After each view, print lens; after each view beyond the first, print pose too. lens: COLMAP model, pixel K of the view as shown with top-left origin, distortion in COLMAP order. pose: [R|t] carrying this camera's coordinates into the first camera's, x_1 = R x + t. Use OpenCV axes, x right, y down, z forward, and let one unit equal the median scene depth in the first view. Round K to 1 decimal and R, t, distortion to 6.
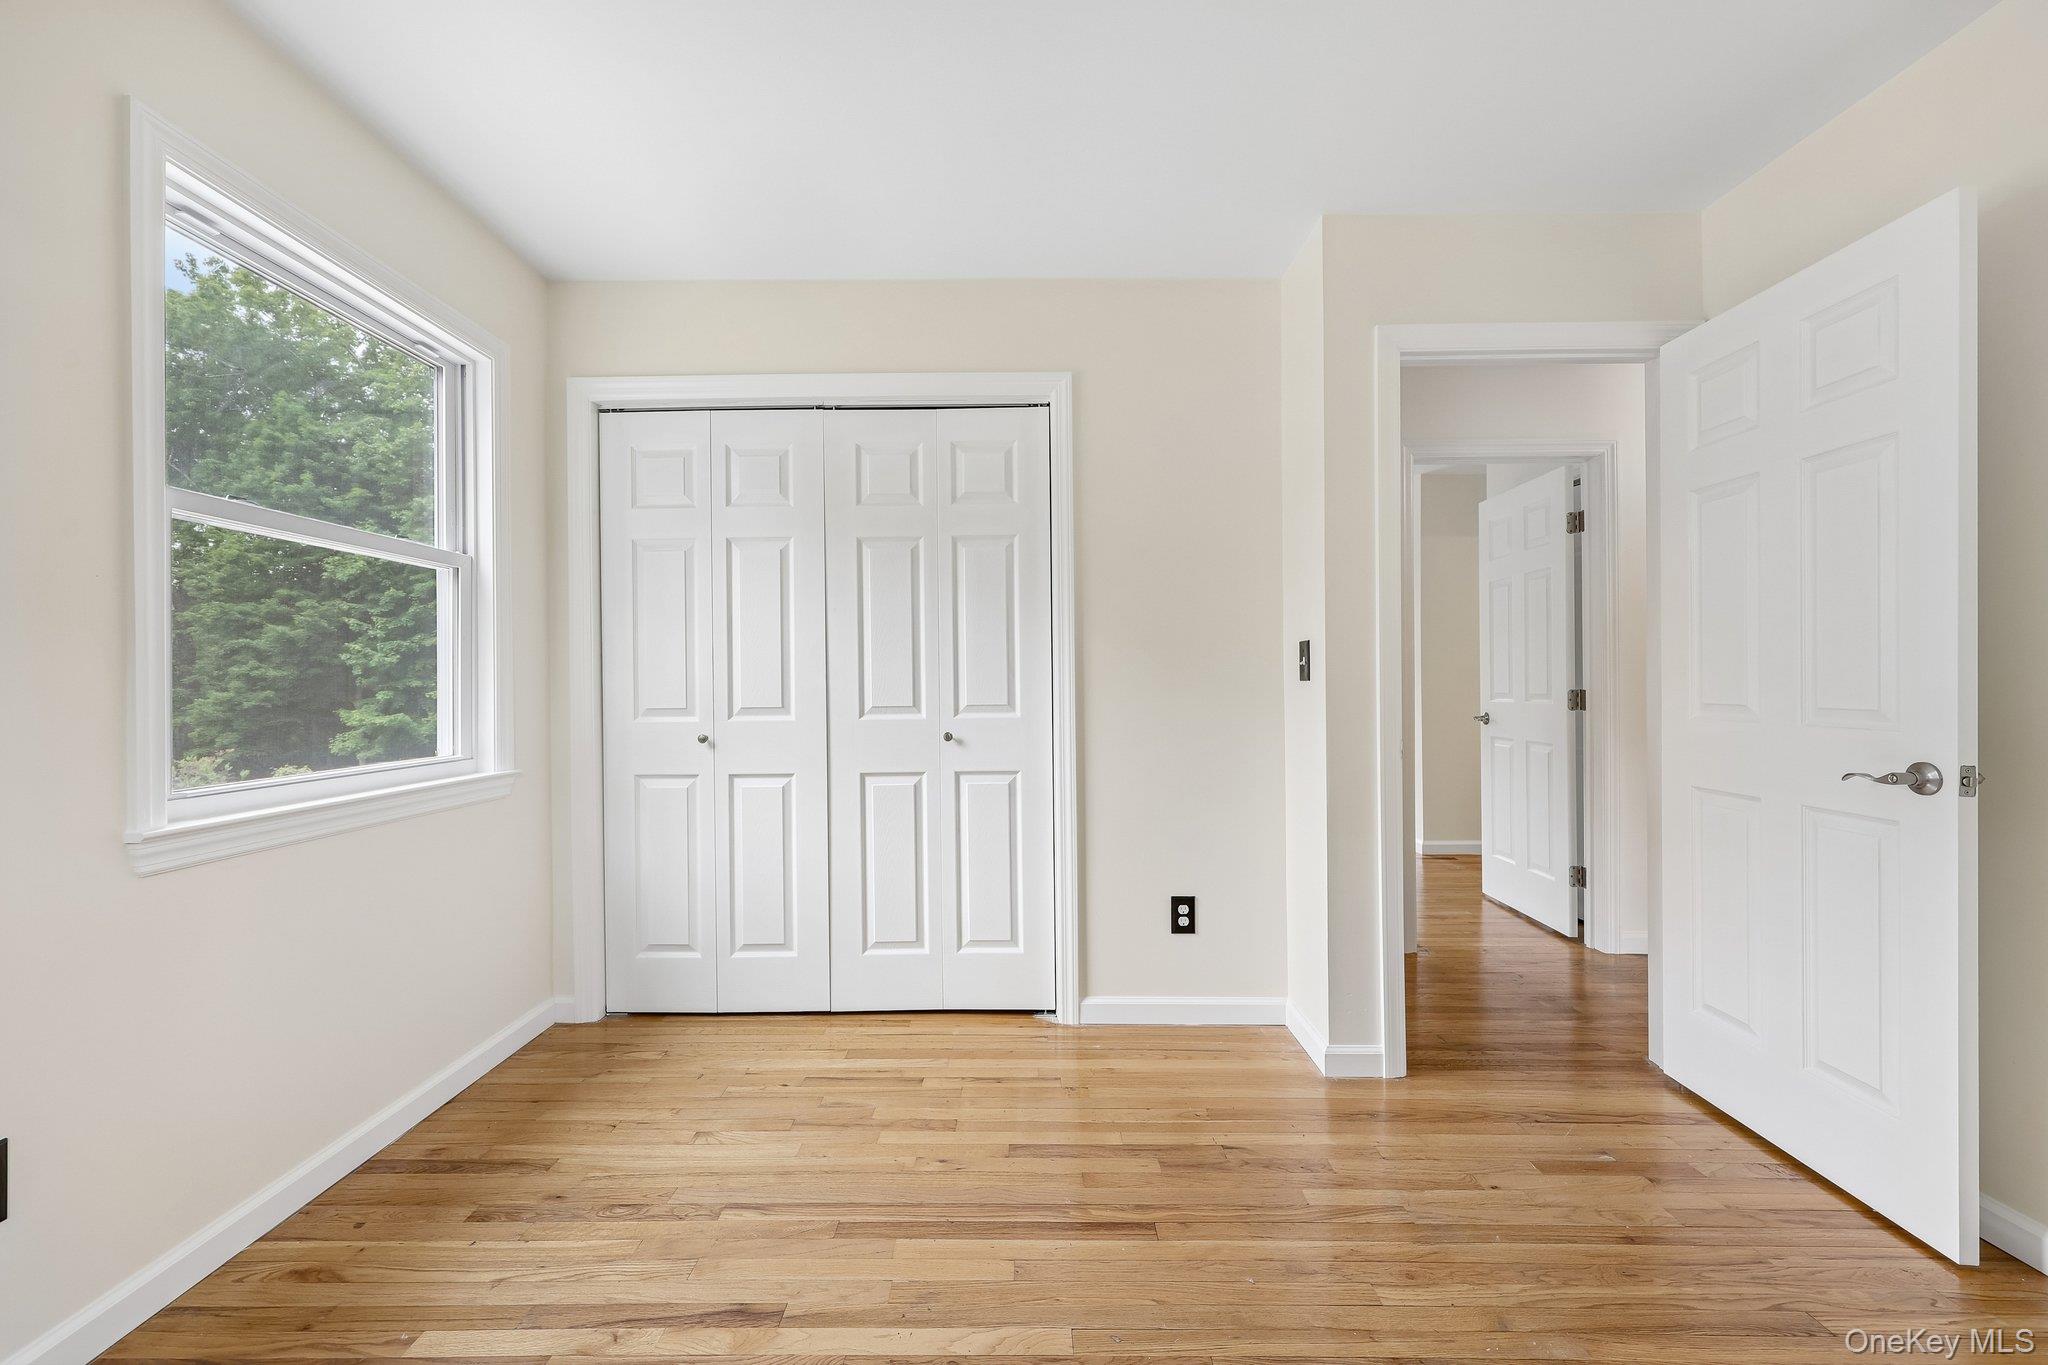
lens RADIAL K [[826.0, 0, 1021.3], [0, 826.0, 685.5], [0, 0, 1]] dist [0.002384, 0.000312]
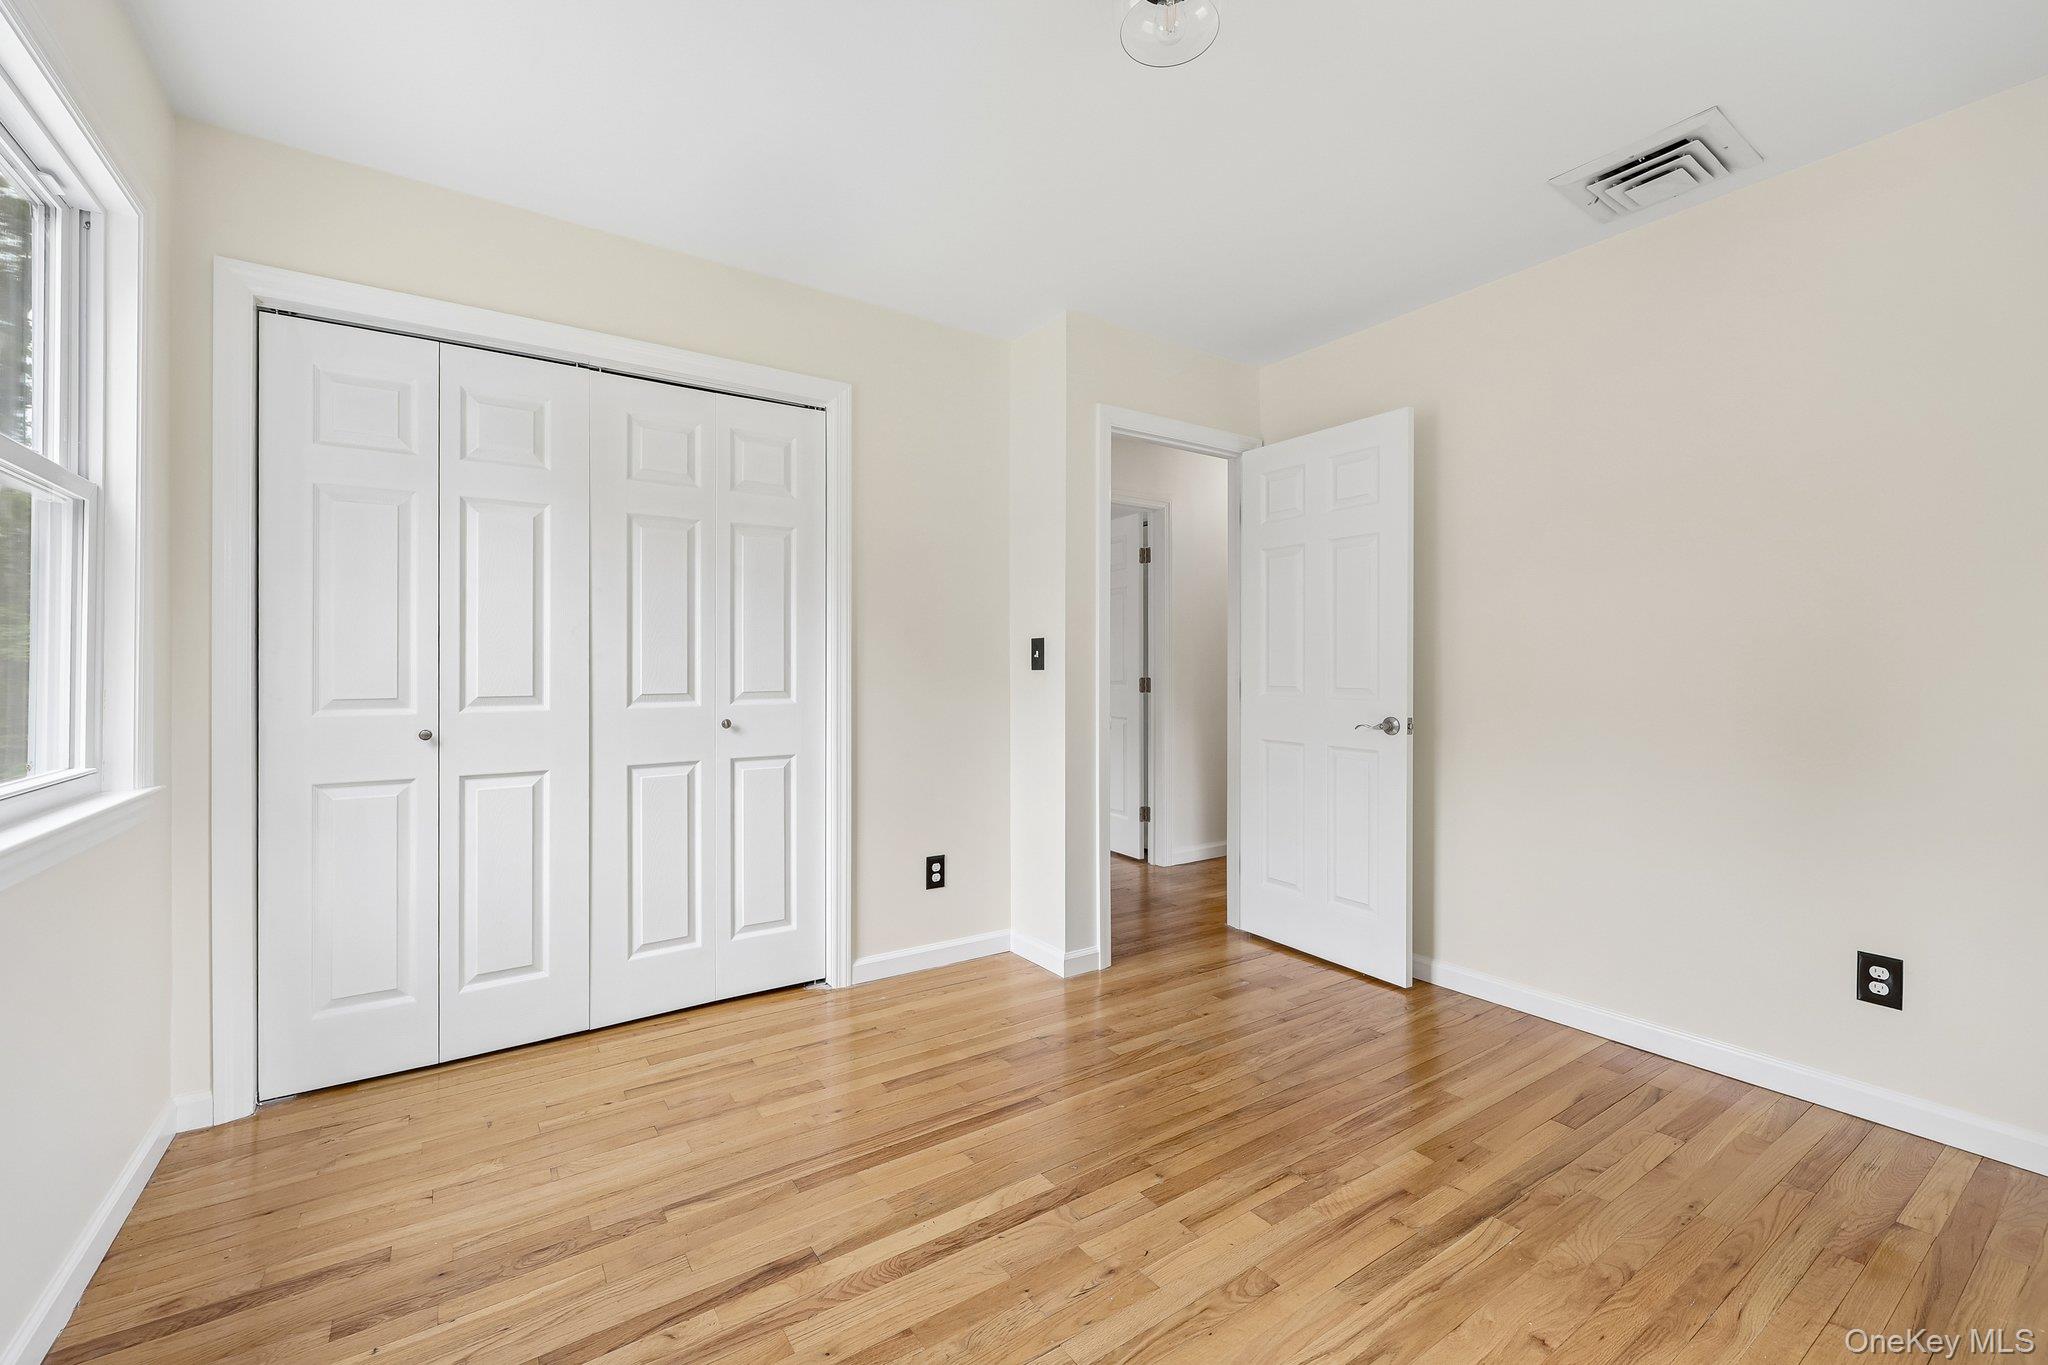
lens RADIAL K [[833.6, 0, 1014.2], [0, 833.6, 671.1], [0, 0, 1]] dist [0.001289, 0.000619]
pose [[0.825699, 0.005662, 0.564083, -0.397099], [-0.003239, 0.999981, -0.005296, 0.002893], [-0.564102, 0.002546, 0.825701, -0.026057]]
